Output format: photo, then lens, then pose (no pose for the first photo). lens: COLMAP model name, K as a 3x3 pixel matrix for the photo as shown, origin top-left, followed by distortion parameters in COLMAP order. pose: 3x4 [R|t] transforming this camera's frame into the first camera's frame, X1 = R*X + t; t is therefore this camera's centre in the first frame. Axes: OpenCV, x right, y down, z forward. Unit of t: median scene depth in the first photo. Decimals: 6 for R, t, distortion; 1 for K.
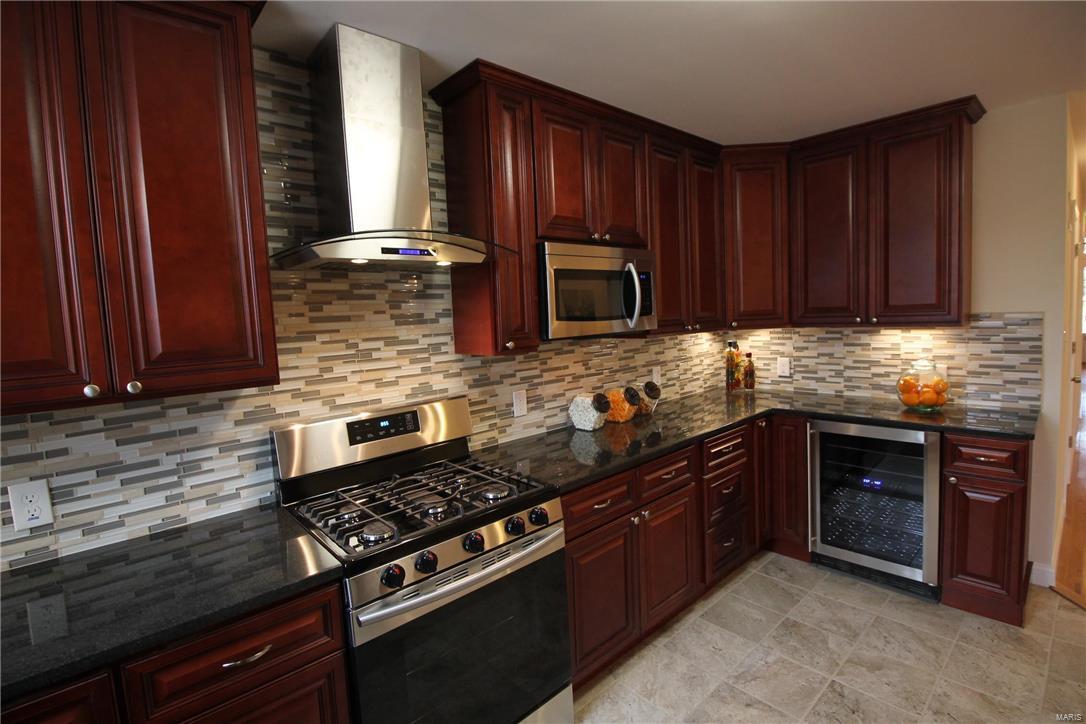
lens RADIAL K [[511.7, 0, 546.5], [0, 511.7, 351.6], [0, 0, 1]] dist [0.002844, -0.015048]
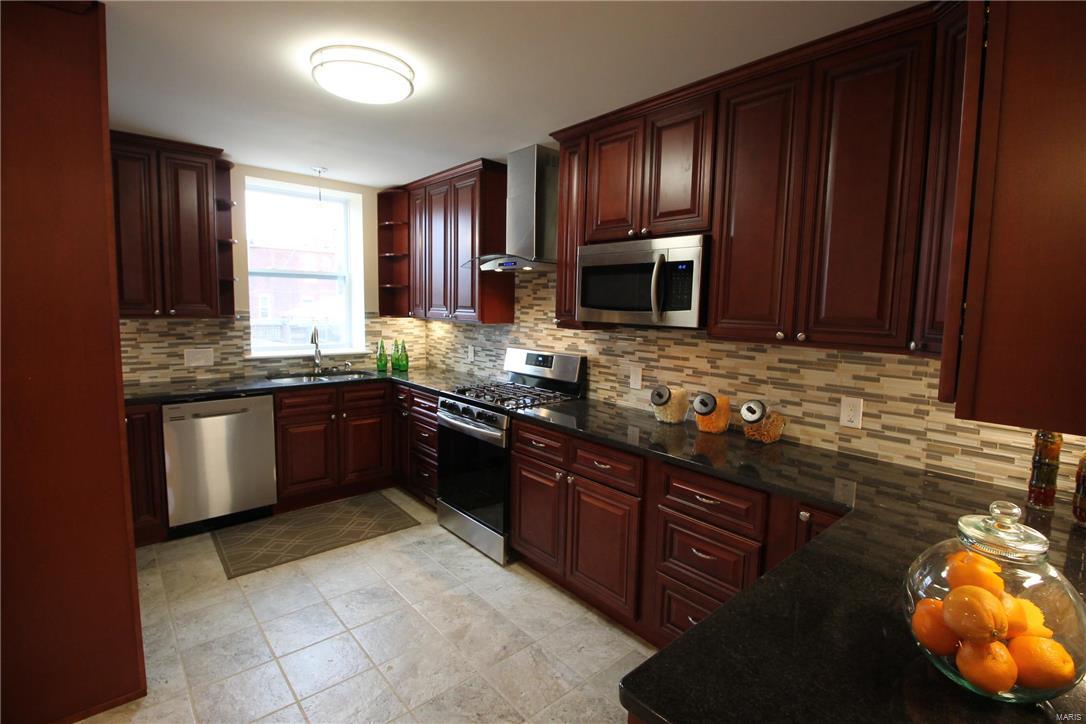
lens RADIAL K [[511.7, 0, 546.5], [0, 511.7, 351.6], [0, 0, 1]] dist [0.002844, -0.015048]
pose [[-0.018869, 0.137948, -0.990260, 1.162777], [-0.100925, 0.985114, 0.139154, -0.107435], [0.994715, 0.102568, -0.004666, 0.830125]]
